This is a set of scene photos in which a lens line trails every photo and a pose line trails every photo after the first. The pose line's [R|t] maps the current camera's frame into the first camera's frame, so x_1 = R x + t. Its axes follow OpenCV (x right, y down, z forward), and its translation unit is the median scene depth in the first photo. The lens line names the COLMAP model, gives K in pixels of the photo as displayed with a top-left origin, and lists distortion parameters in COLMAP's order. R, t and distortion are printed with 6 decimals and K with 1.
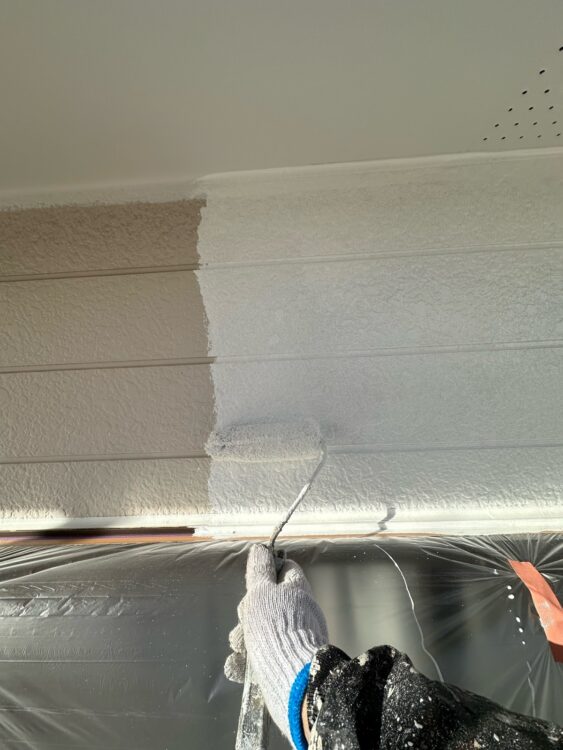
lens RADIAL K [[297.0, 0, 279.1], [0, 297.0, 377.4], [0, 0, 1]] dist [-0.002610, -0.000087]
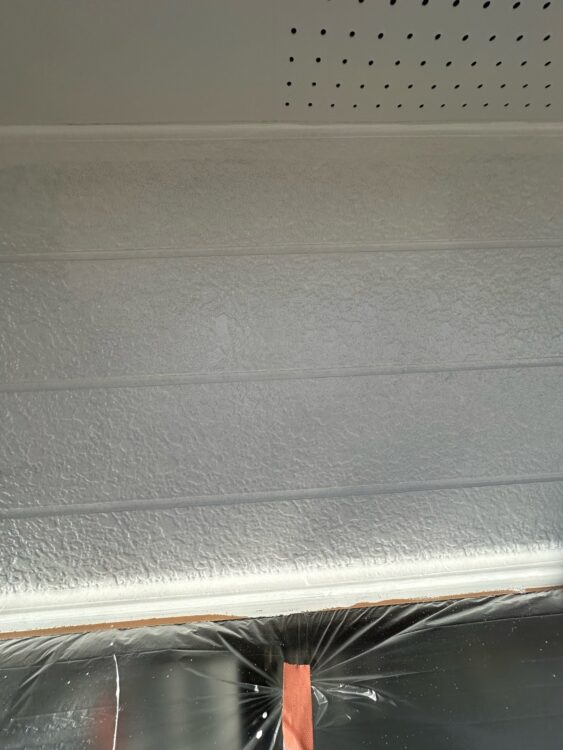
lens RADIAL K [[297.0, 0, 284.6], [0, 297.0, 373.2], [0, 0, 1]] dist [-0.002610, -0.000087]
pose [[0.995100, -0.004402, 0.098780, 0.565501], [0.001841, 0.999660, 0.025996, -0.123992], [-0.098861, -0.025687, 0.994770, 0.207192]]
